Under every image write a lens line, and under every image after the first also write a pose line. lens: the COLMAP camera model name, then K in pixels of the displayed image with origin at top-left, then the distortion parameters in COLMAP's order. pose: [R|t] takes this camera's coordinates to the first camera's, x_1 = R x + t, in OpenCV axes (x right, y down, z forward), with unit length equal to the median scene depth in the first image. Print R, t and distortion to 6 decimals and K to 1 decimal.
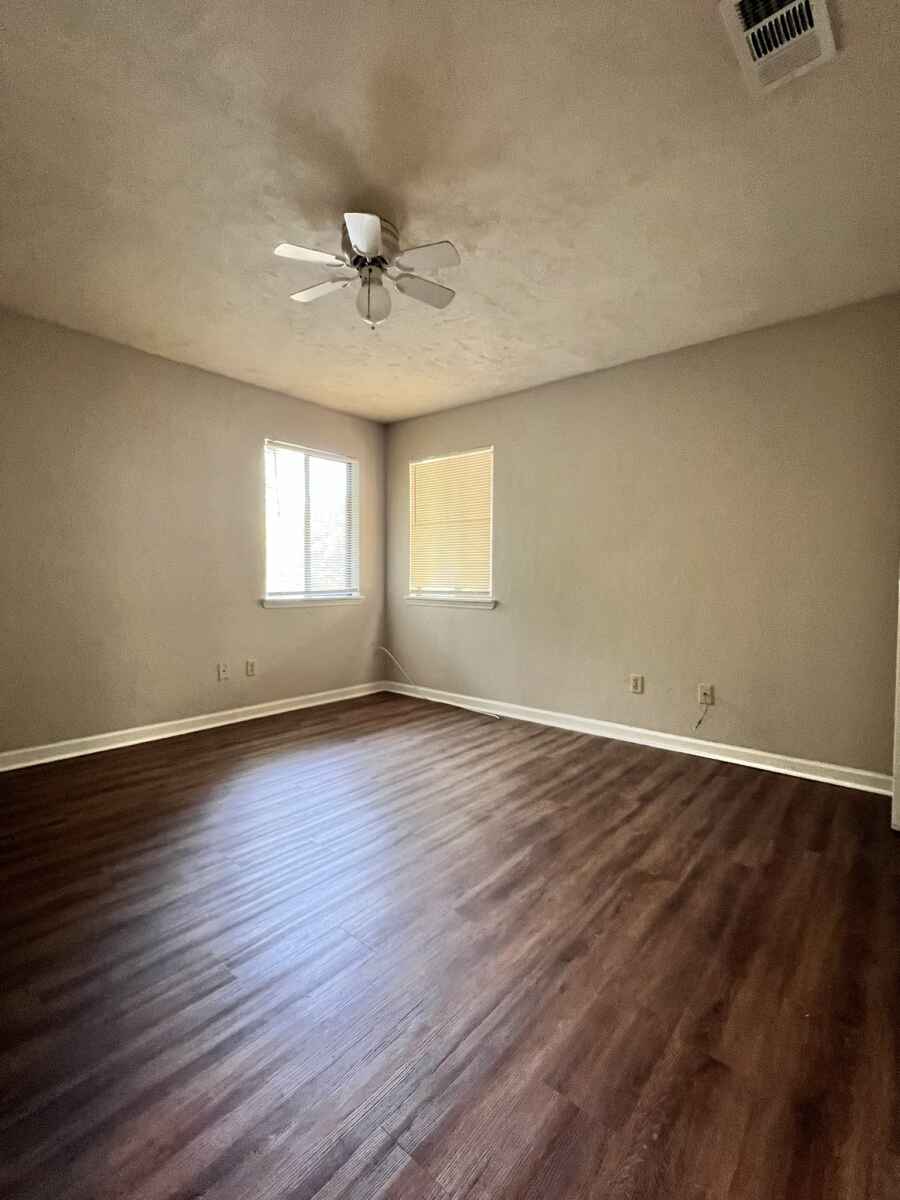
lens RADIAL K [[528.2, 0, 447.5], [0, 528.2, 606.7], [0, 0, 1]] dist [-0.001939, 0.000259]
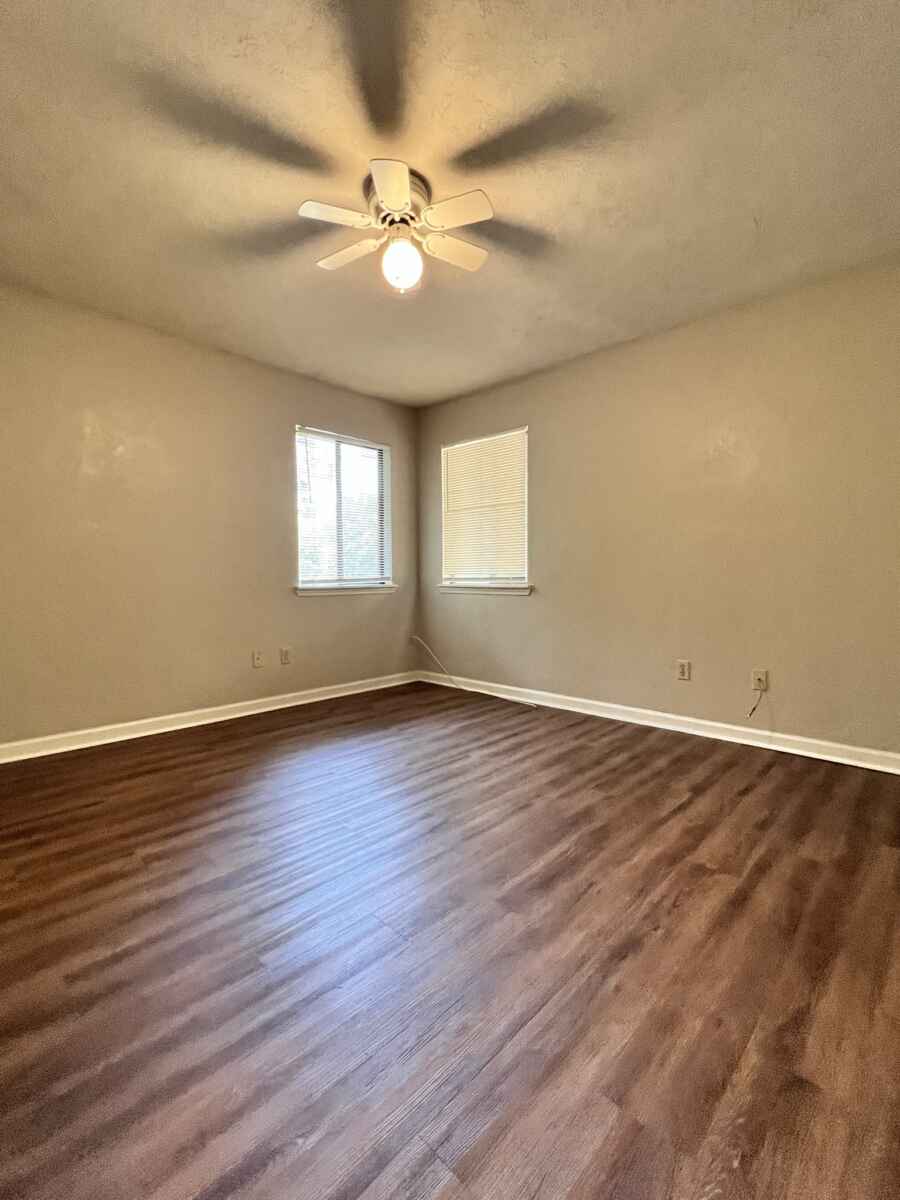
lens RADIAL K [[528.2, 0, 446.4], [0, 528.2, 609.3], [0, 0, 1]] dist [-0.001939, 0.000259]
pose [[0.997893, -0.009008, -0.064255, -0.006603], [0.009960, 0.999845, 0.014502, 0.036287], [0.064115, -0.015112, 0.997828, 0.056356]]
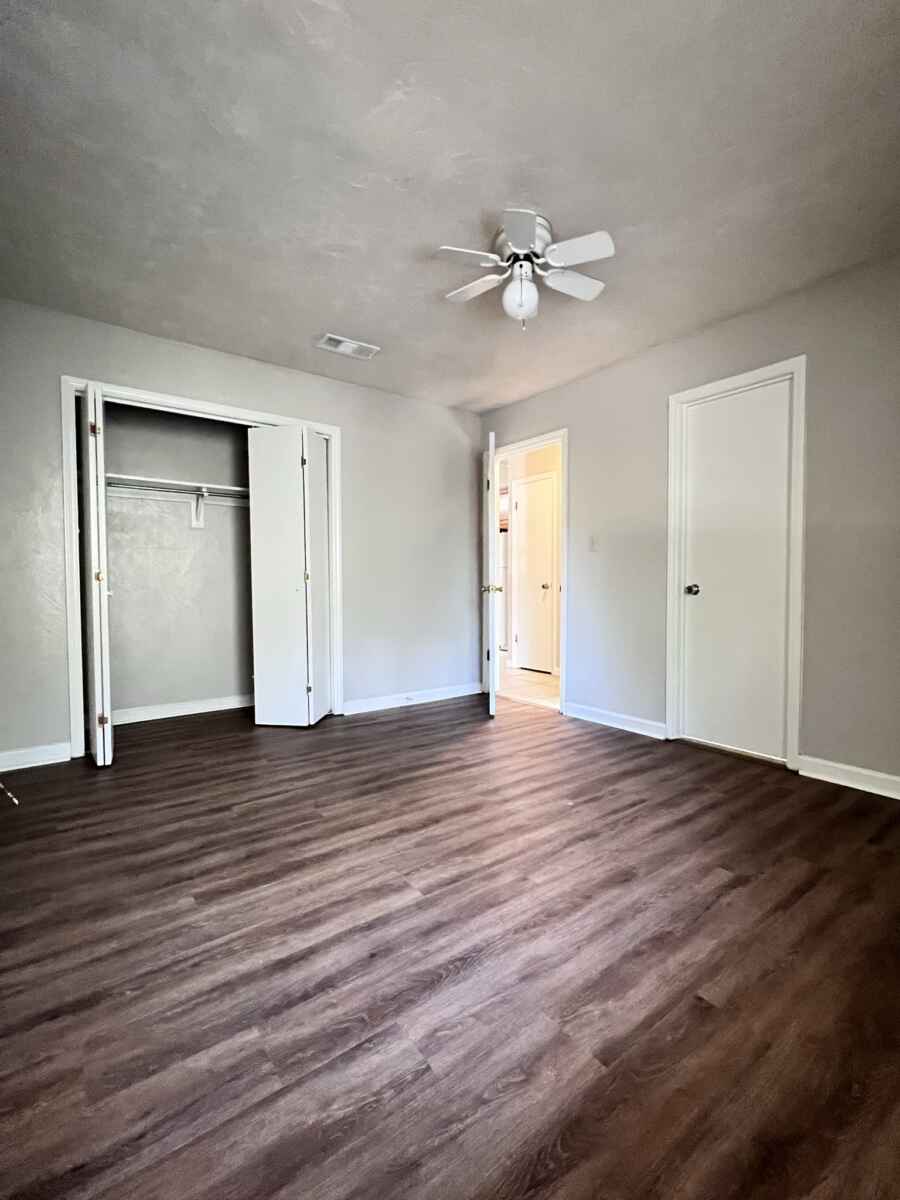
lens RADIAL K [[528.2, 0, 452.7], [0, 528.2, 598.5], [0, 0, 1]] dist [-0.001939, 0.000259]
pose [[-0.976868, -0.008095, 0.213688, -0.277575], [0.007758, 0.997284, 0.073244, -0.082864], [-0.213701, 0.073207, -0.974152, 2.381441]]
